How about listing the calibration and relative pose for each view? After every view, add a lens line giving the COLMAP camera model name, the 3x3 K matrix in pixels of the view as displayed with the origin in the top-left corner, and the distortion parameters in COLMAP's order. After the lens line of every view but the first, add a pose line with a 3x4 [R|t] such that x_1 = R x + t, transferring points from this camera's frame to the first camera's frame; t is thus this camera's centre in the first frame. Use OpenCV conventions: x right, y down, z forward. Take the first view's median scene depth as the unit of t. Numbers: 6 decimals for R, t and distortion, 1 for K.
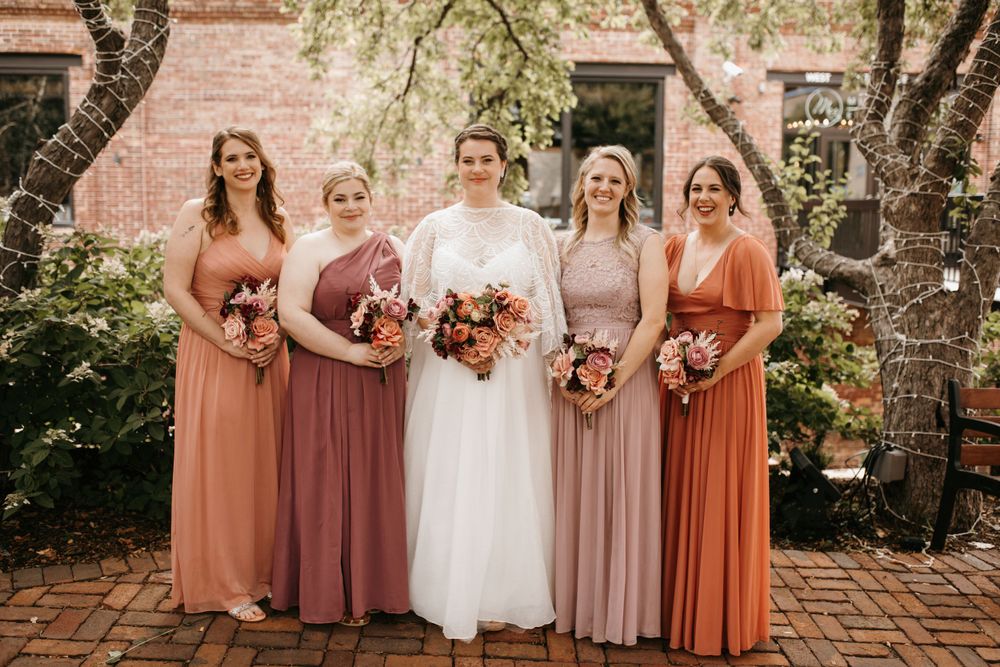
lens RADIAL K [[949.7, 0, 500.0], [0, 949.7, 333.5], [0, 0, 1]] dist [-0.060409, 0.083413]
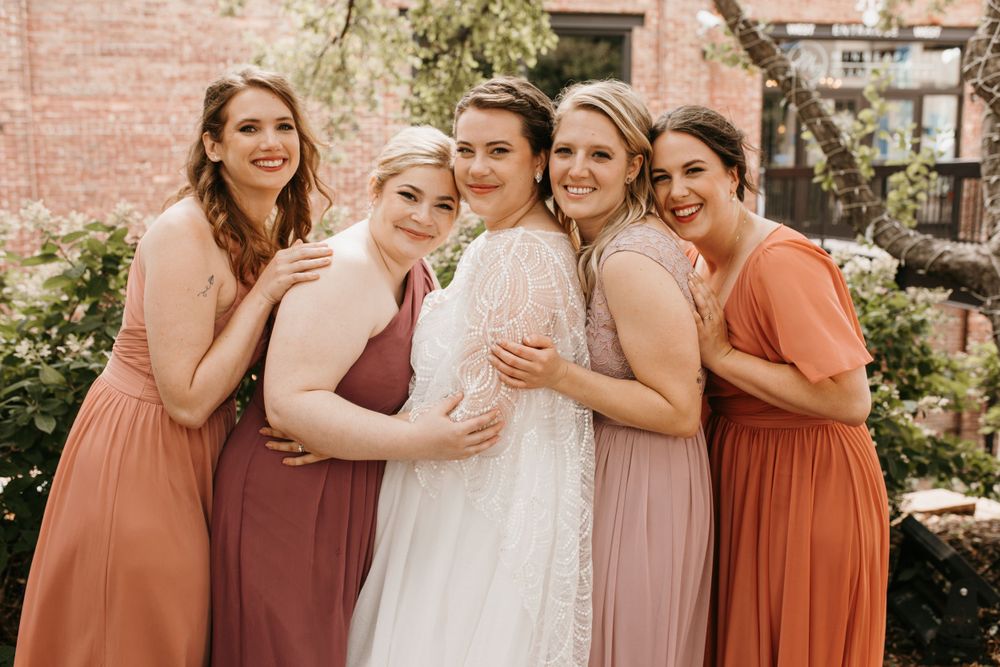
lens RADIAL K [[952.9, 0, 500.0], [0, 952.9, 333.5], [0, 0, 1]] dist [-0.062562, 0.092704]
pose [[0.997622, -0.020061, 0.065935, -0.032078], [0.017986, 0.999329, 0.031912, -0.036799], [-0.066531, -0.030650, 0.997313, 0.261929]]
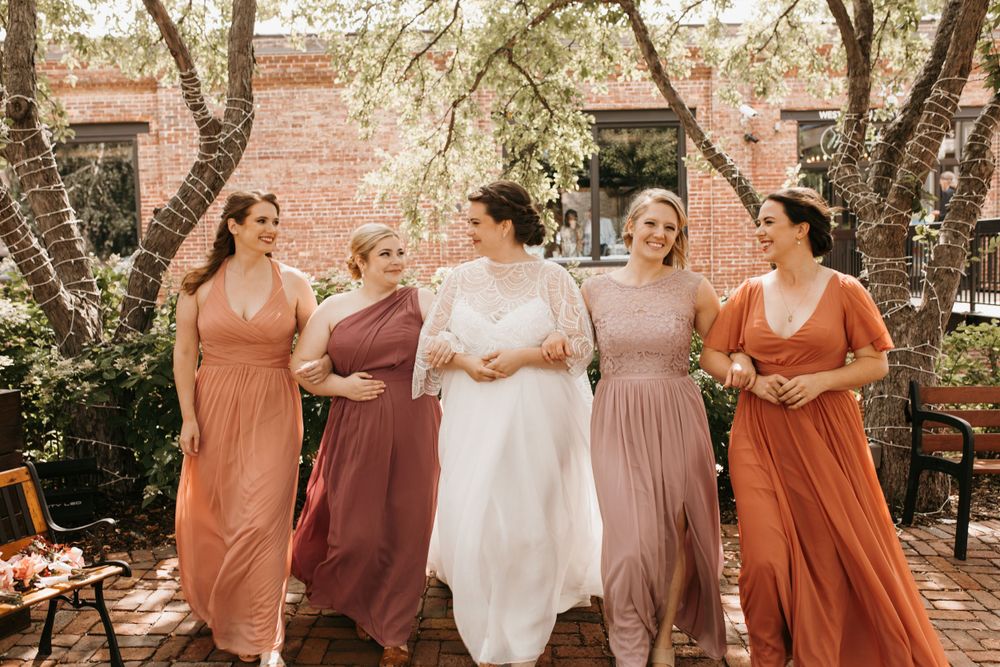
lens RADIAL K [[949.7, 0, 500.0], [0, 949.7, 333.5], [0, 0, 1]] dist [-0.060409, 0.083413]
pose [[0.998615, -0.031229, -0.042347, 0.008031], [0.029466, 0.998698, -0.041651, 0.017718], [0.043593, 0.040345, 0.998234, -0.156274]]
